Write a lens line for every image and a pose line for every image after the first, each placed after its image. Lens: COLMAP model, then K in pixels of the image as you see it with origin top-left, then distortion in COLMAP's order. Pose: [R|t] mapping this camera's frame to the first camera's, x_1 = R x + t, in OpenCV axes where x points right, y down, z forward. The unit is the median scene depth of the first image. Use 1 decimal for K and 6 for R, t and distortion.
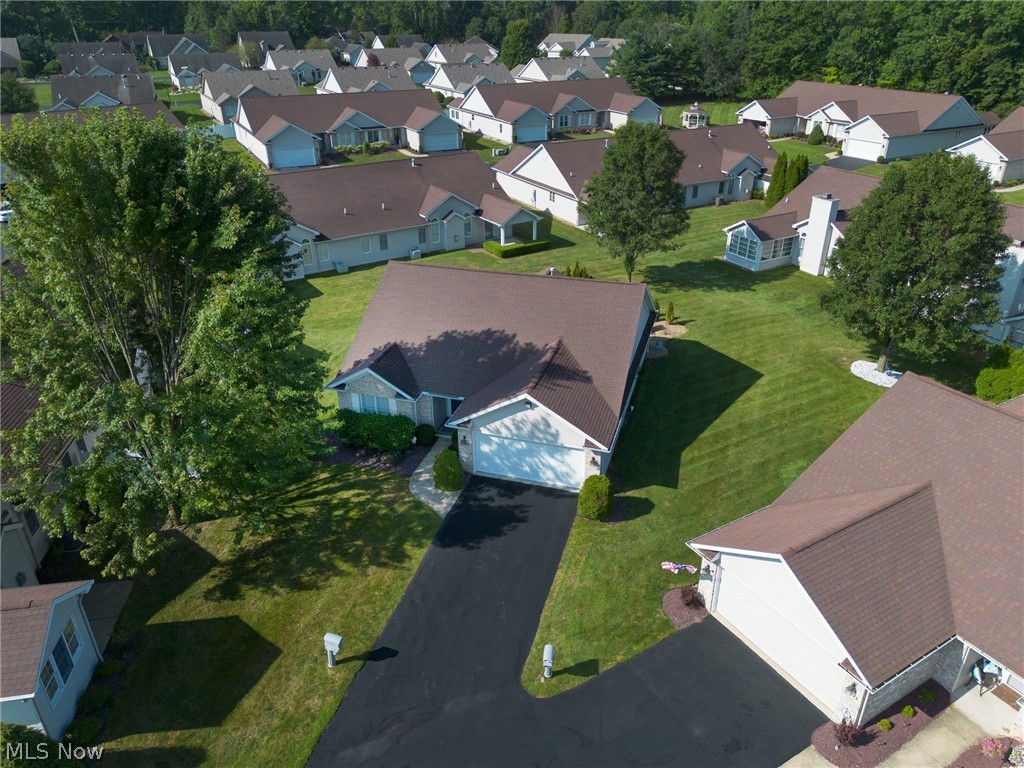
lens RADIAL K [[728.8, 0, 512.0], [0, 728.8, 384.0], [0, 0, 1]] dist [0.070283, -0.077995]
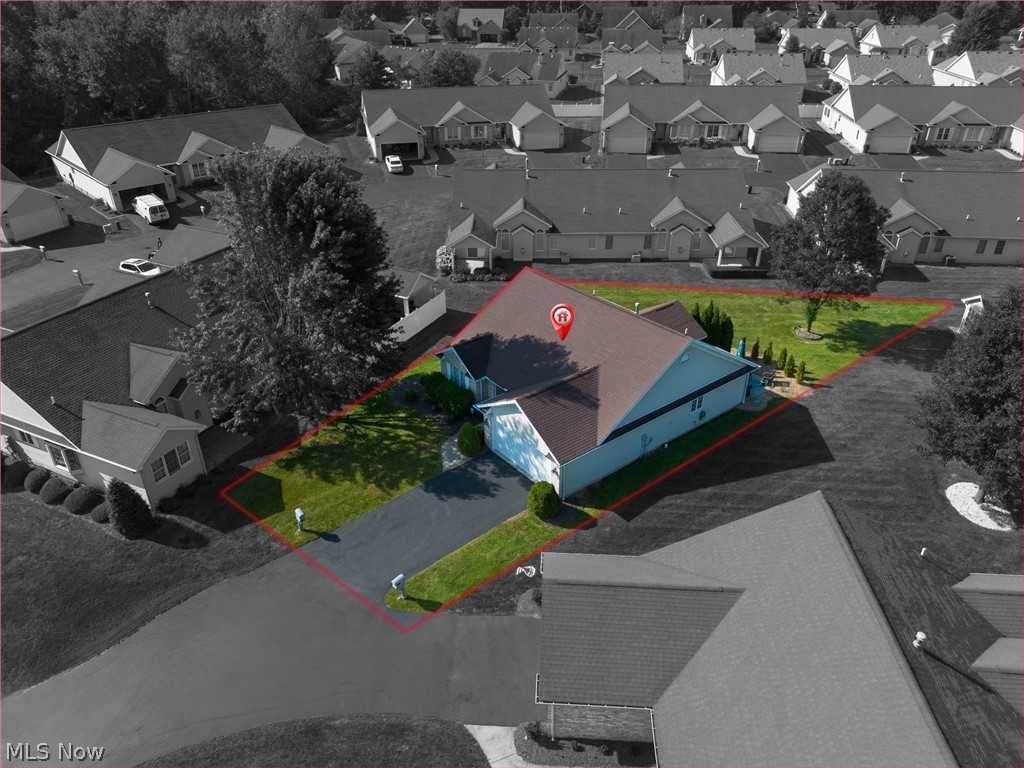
lens RADIAL K [[728.8, 0, 512.0], [0, 728.8, 384.0], [0, 0, 1]] dist [0.070283, -0.077995]
pose [[0.823647, 0.285406, -0.490050, 0.562659], [-0.259457, 0.958033, 0.121880, -0.149203], [0.504270, 0.026761, 0.863131, -0.069476]]
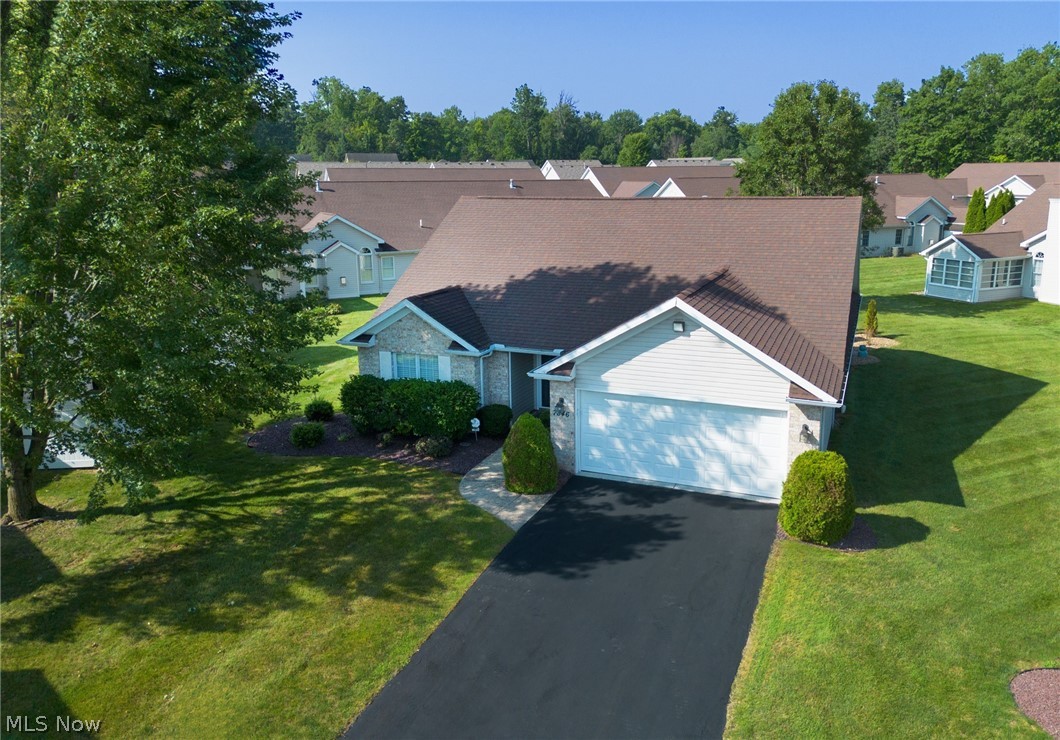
lens RADIAL K [[801.3, 0, 561.9], [0, 801.3, 347.1], [0, 0, 1]] dist [0.057281, -0.047816]
pose [[0.996997, 0.014755, -0.076026, -0.018532], [-0.033764, 0.966288, -0.255240, 0.187721], [0.069697, 0.257040, 0.963884, 0.387635]]
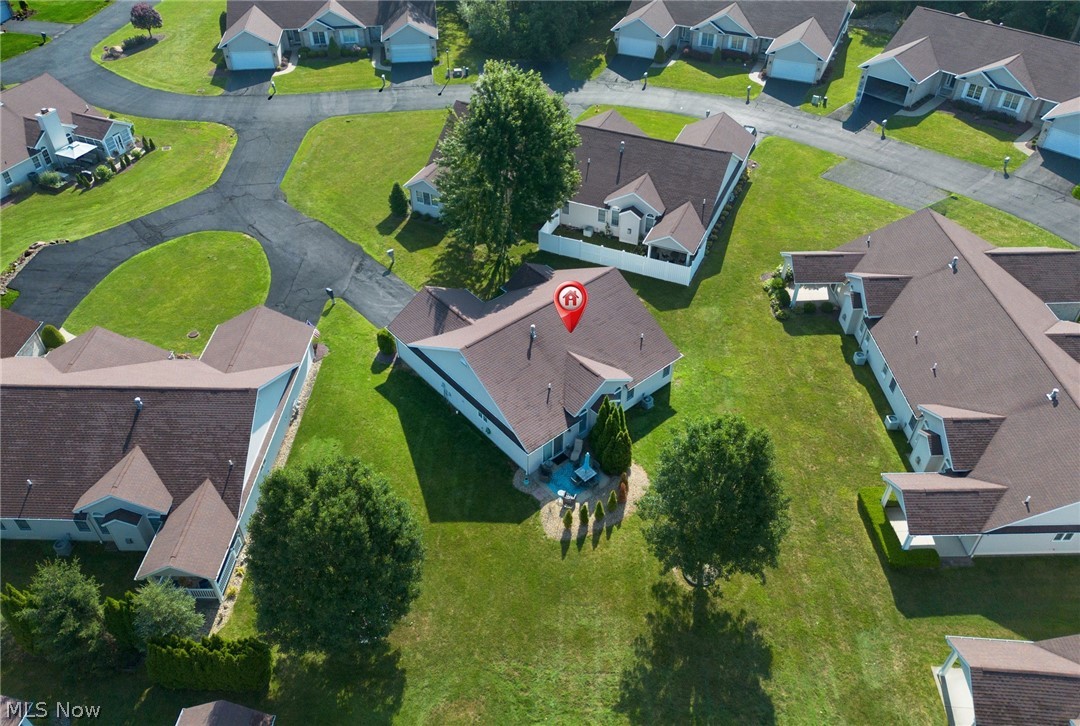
lens RADIAL K [[808.2, 0, 540.6], [0, 808.2, 327.8], [0, 0, 1]] dist [0.062948, -0.068395]
pose [[-0.538137, 0.540113, -0.647060, 1.104100], [-0.377121, 0.532272, 0.757936, -1.414161], [0.753783, 0.651893, -0.082747, 1.320706]]
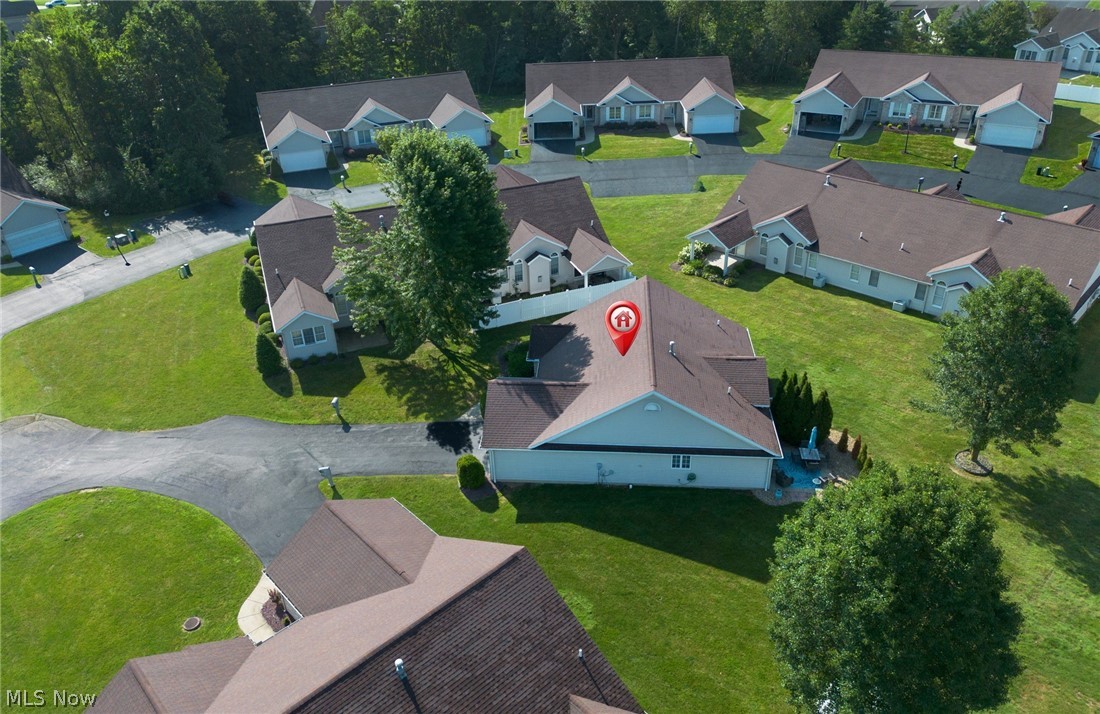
lens RADIAL K [[821.0, 0, 535.7], [0, 821.0, 330.3], [0, 0, 1]] dist [0.072811, -0.082137]
pose [[0.202018, 0.477580, -0.855047, 1.234934], [-0.414180, 0.832796, 0.367295, -0.633188], [0.887493, 0.279943, 0.366044, 0.429751]]
